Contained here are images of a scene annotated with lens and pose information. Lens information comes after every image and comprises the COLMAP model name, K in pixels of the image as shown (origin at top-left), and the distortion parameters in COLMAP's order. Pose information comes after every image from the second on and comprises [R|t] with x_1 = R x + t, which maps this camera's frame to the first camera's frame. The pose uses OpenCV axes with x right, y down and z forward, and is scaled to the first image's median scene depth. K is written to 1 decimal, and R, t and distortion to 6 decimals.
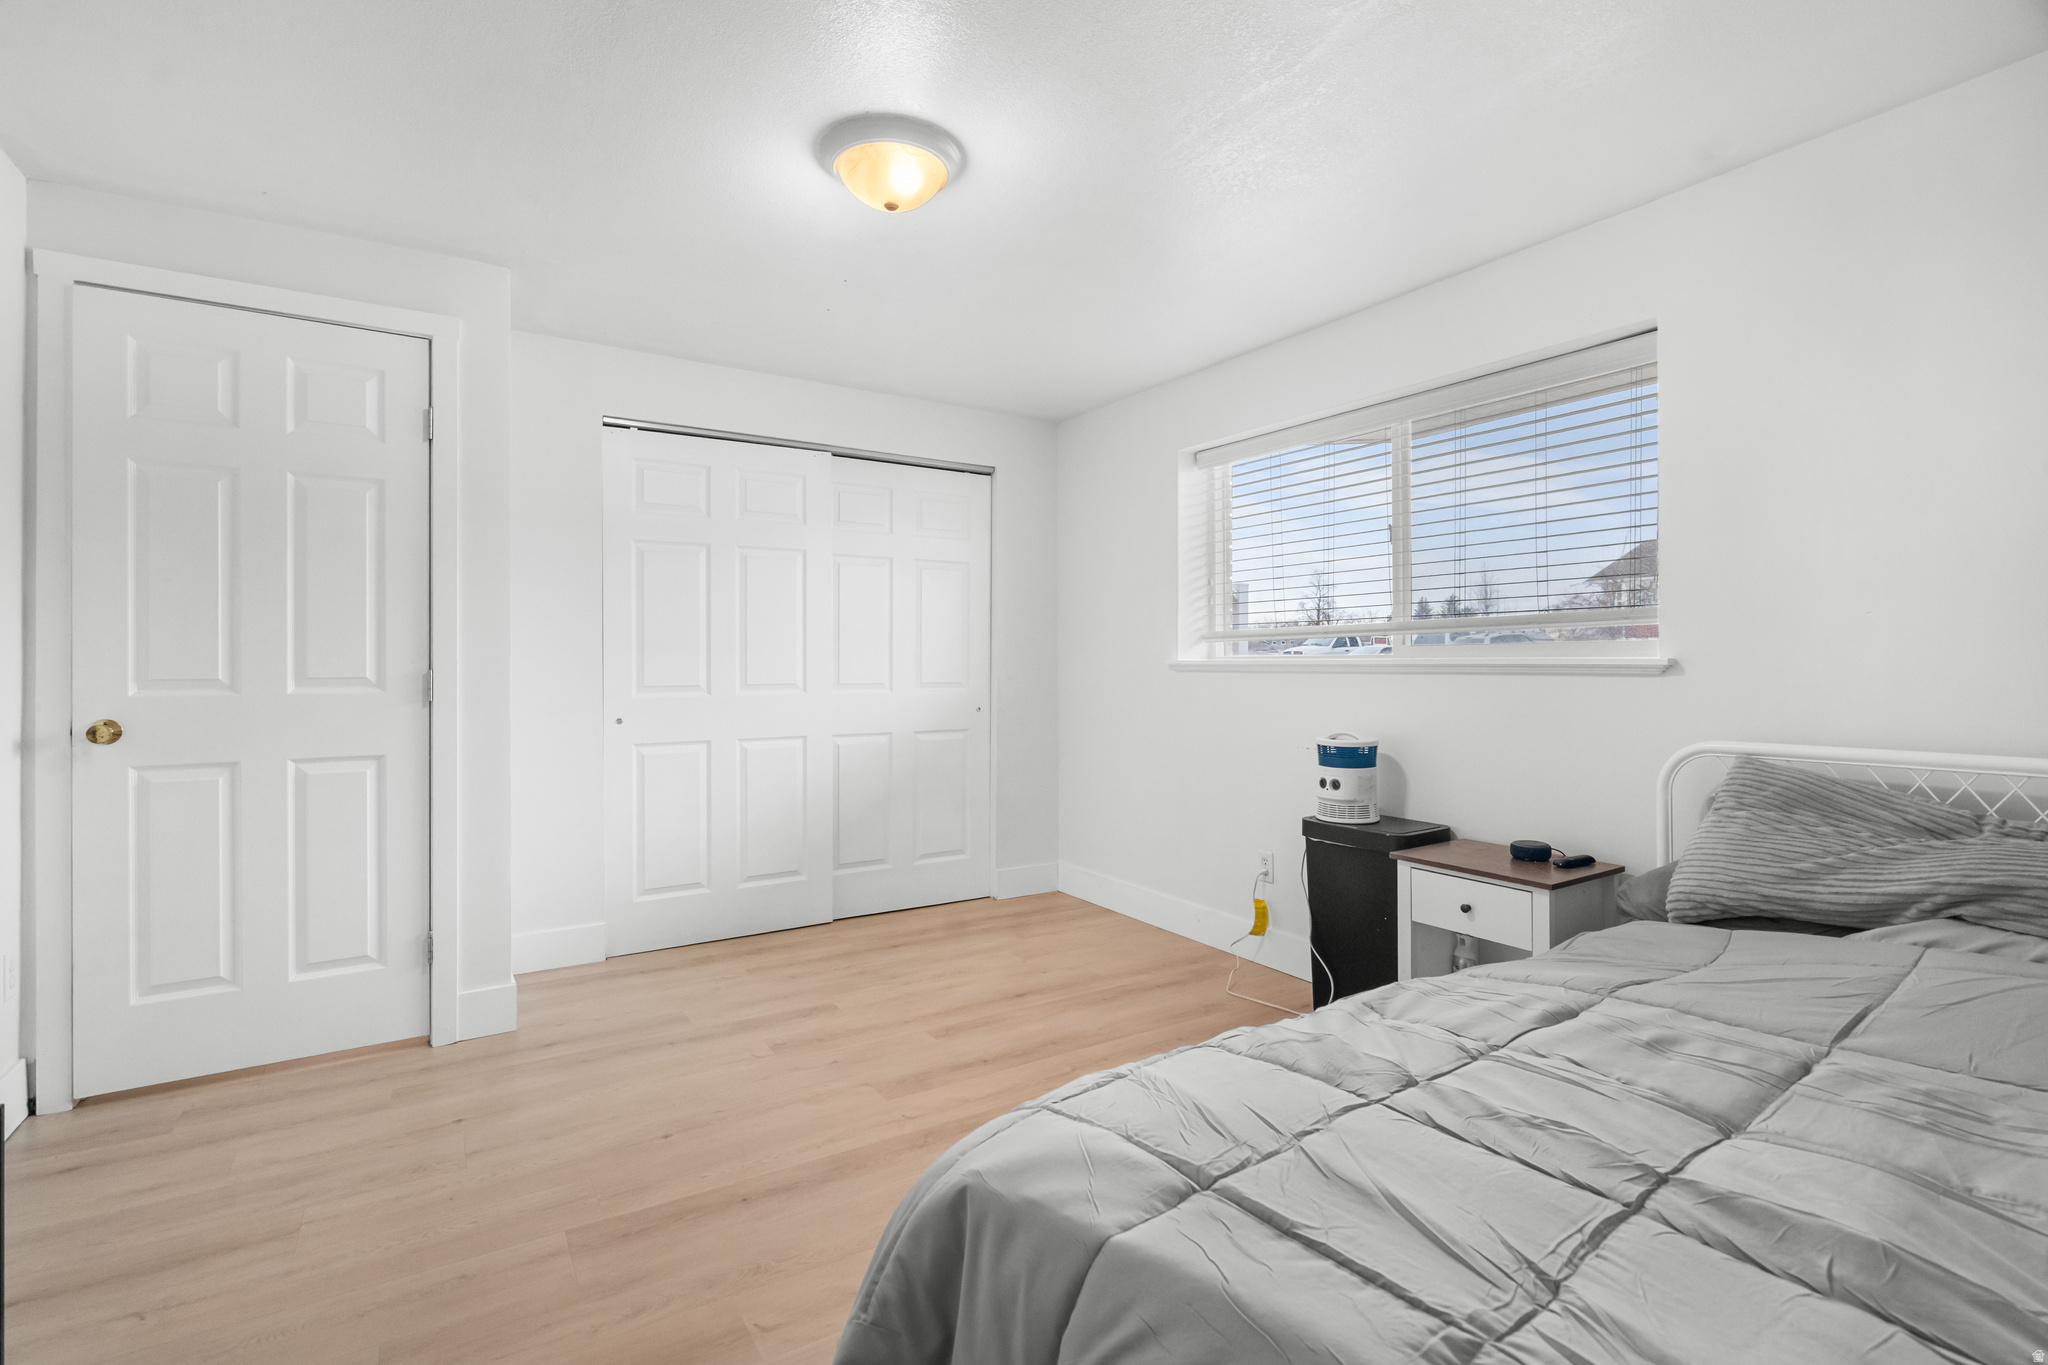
lens RADIAL K [[930.4, 0, 1024.0], [0, 930.4, 682.5], [0, 0, 1]] dist [-0.000348, -0.000034]
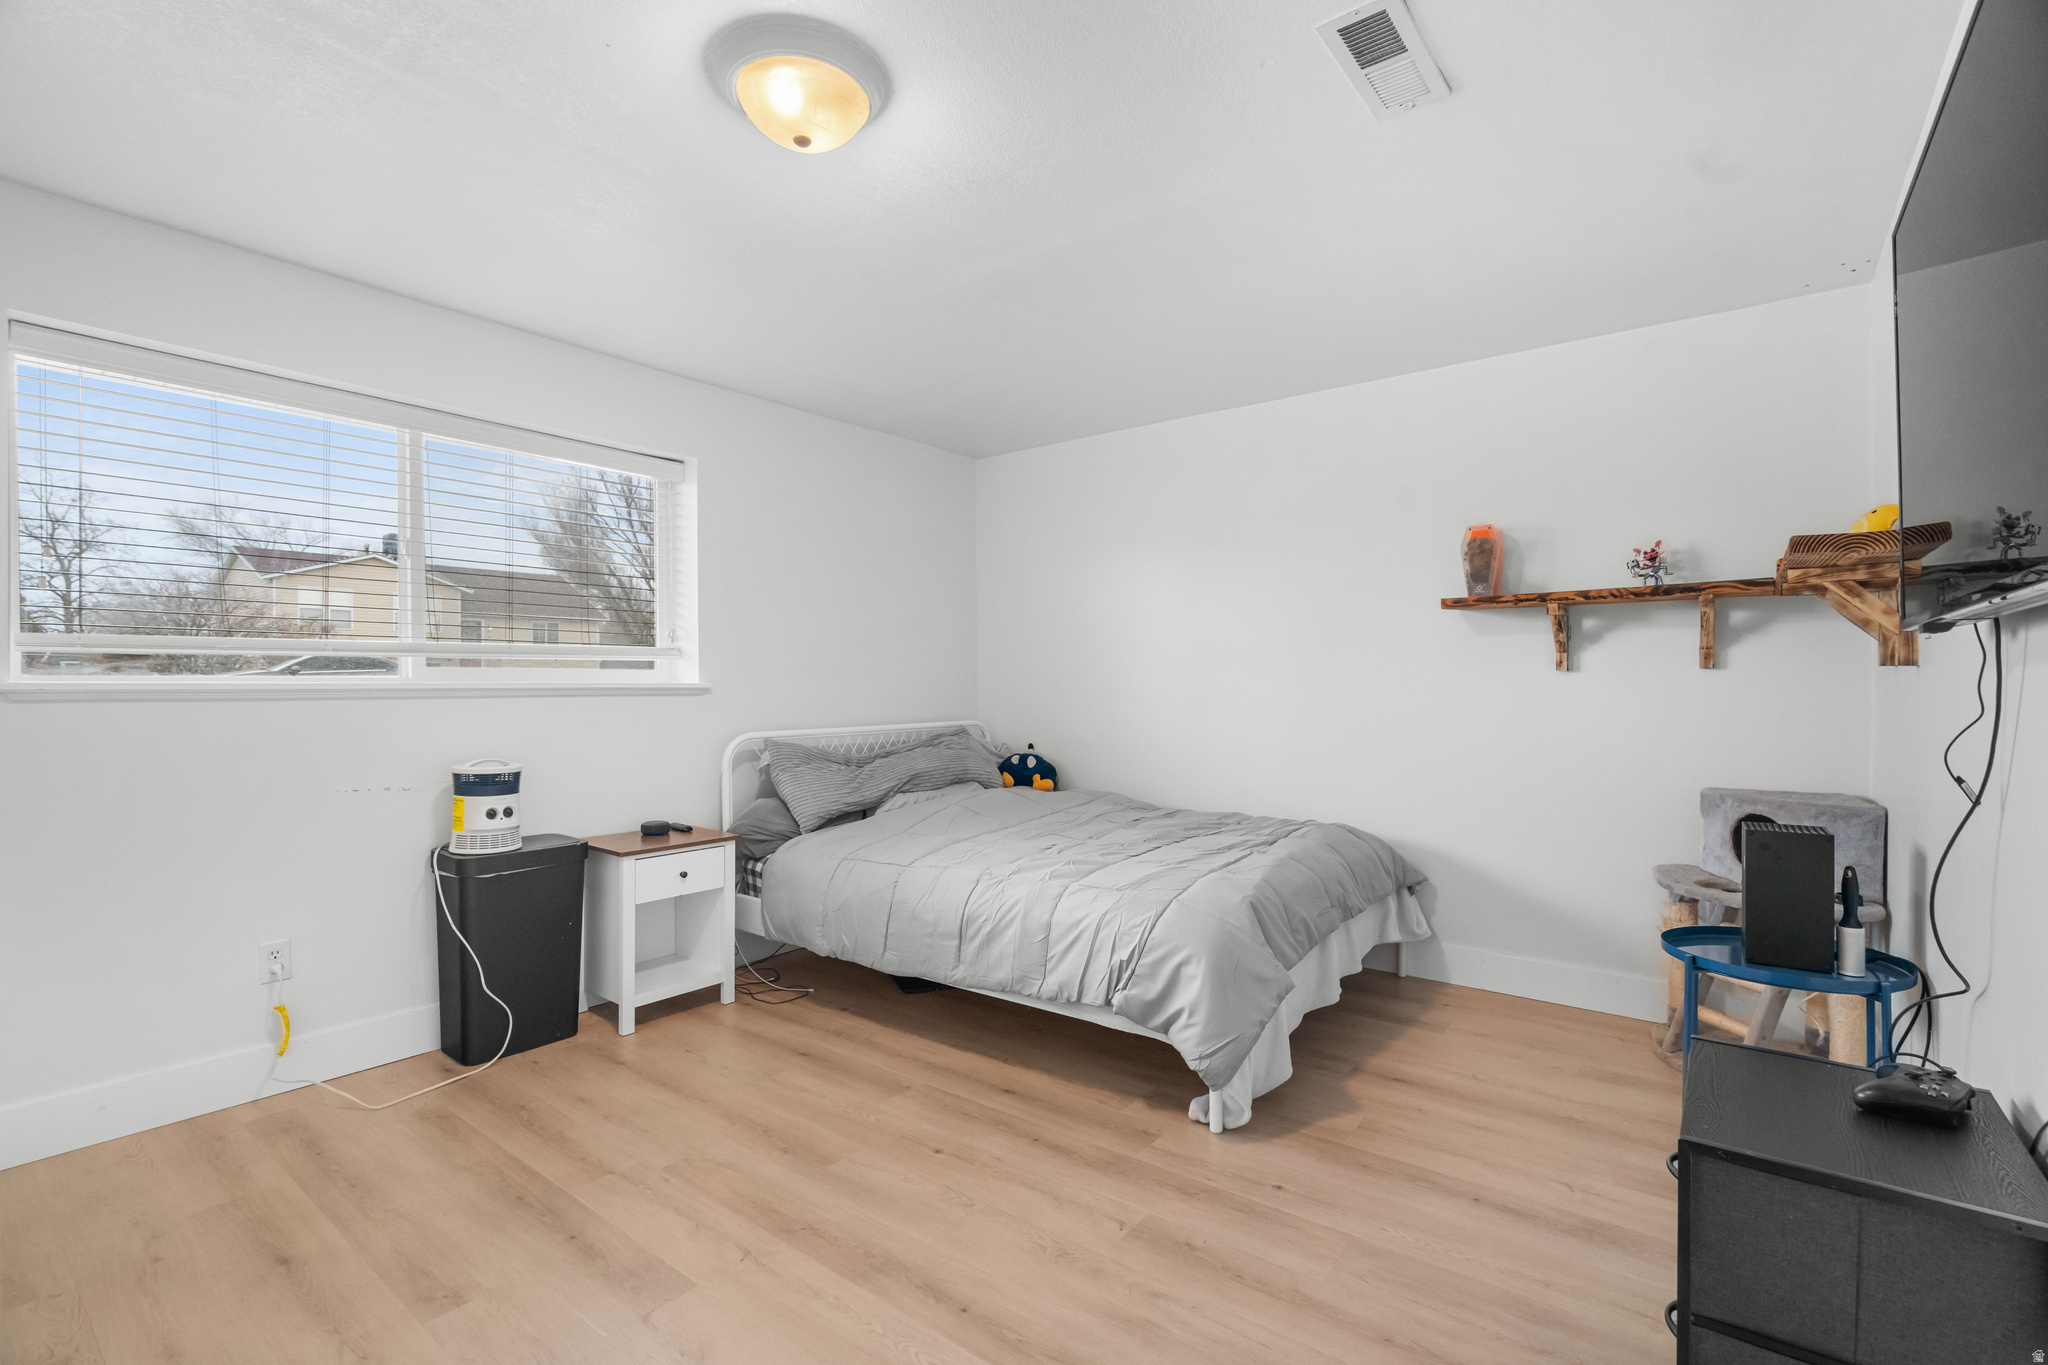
lens RADIAL K [[935.9, 0, 1024.1], [0, 935.9, 705.2], [0, 0, 1]] dist [-0.000181, 0.000033]
pose [[-0.336077, -0.011684, 0.941762, -0.829093], [0.019110, 0.999633, 0.019222, -0.007215], [-0.941641, 0.024457, -0.335730, 0.907392]]
